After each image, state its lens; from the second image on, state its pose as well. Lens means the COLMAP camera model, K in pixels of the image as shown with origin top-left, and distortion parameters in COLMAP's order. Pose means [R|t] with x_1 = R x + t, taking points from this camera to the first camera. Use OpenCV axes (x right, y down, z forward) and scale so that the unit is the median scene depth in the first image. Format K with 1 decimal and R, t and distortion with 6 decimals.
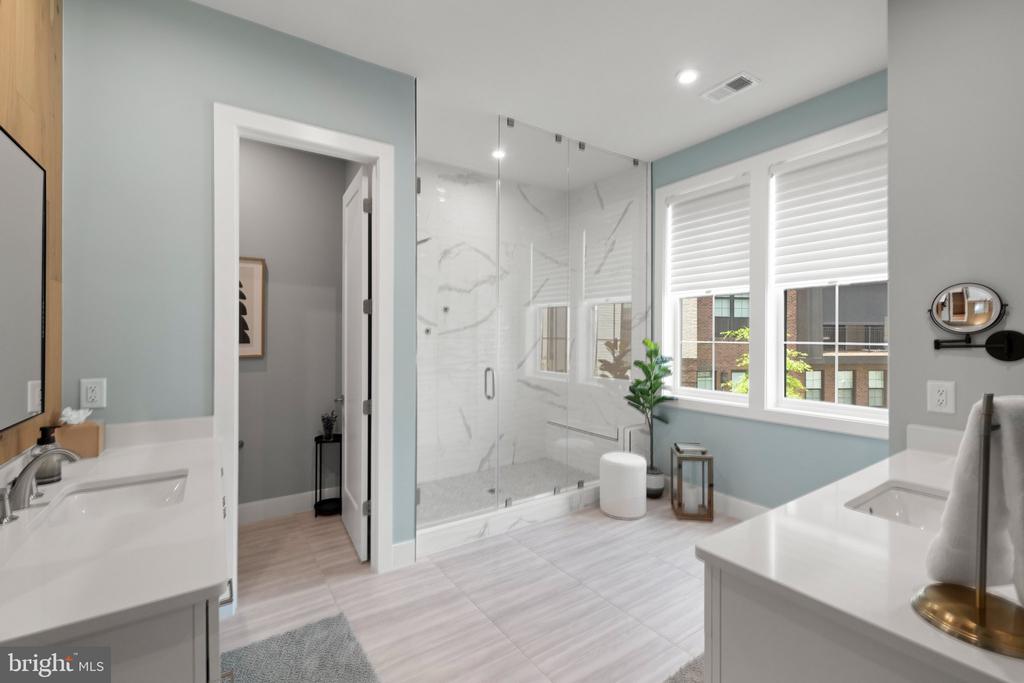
lens RADIAL K [[438.9, 0, 511.2], [0, 438.9, 337.0], [0, 0, 1]] dist [0.002780, 0.000068]
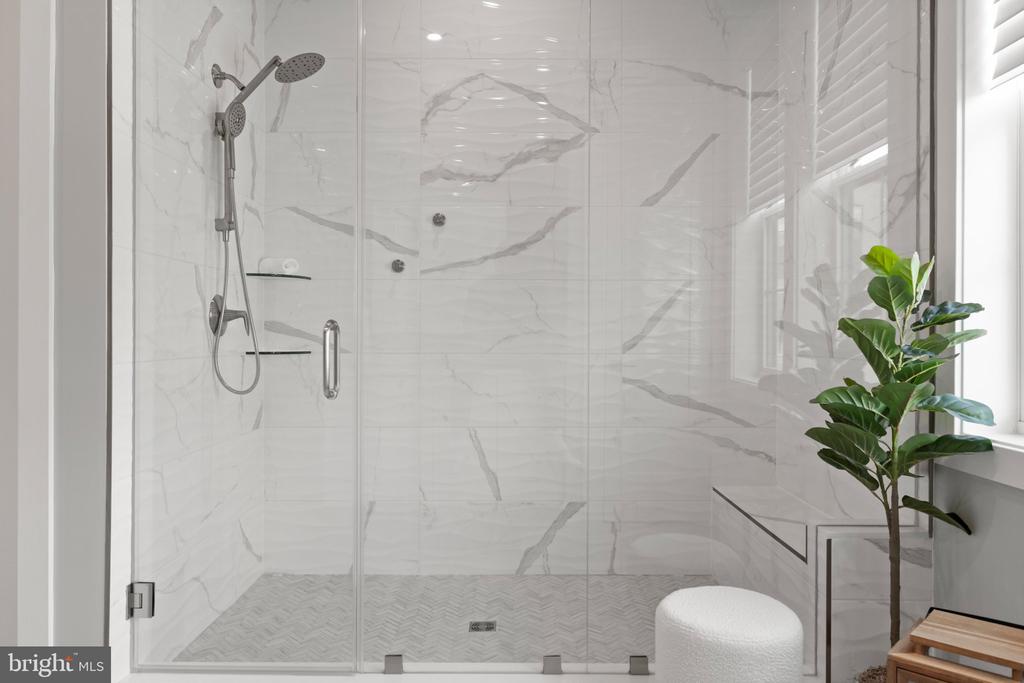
lens RADIAL K [[699.0, 0, 513.4], [0, 699.0, 336.5], [0, 0, 1]] dist [-0.004547, -0.006117]
pose [[0.829718, 0.002156, -0.558179, 0.348142], [-0.003043, 0.999995, -0.000660, 0.065027], [0.558175, 0.002246, 0.829720, 0.428567]]
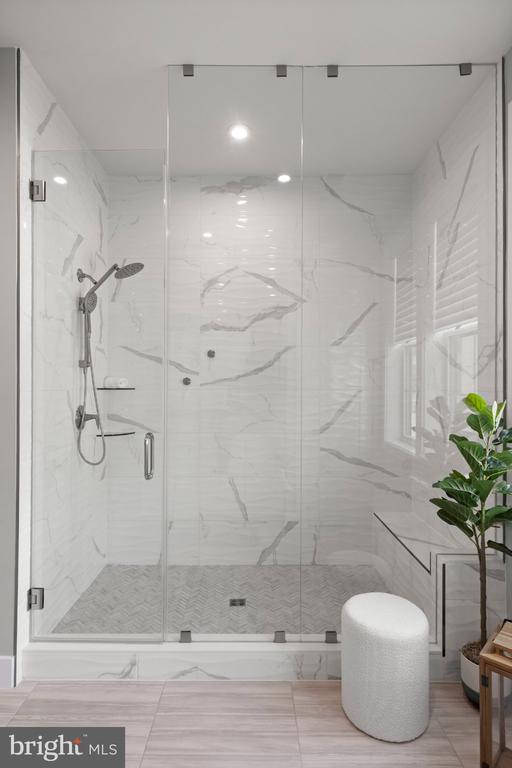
lens RADIAL K [[419.2, 0, 252.8], [0, 419.2, 384.5], [0, 0, 1]] dist [-0.007337, 0.002015]
pose [[0.829747, -0.001413, -0.558139, 0.347775], [-0.002821, 0.999973, -0.006726, -0.002081], [0.558133, 0.007156, 0.829720, 0.419990]]
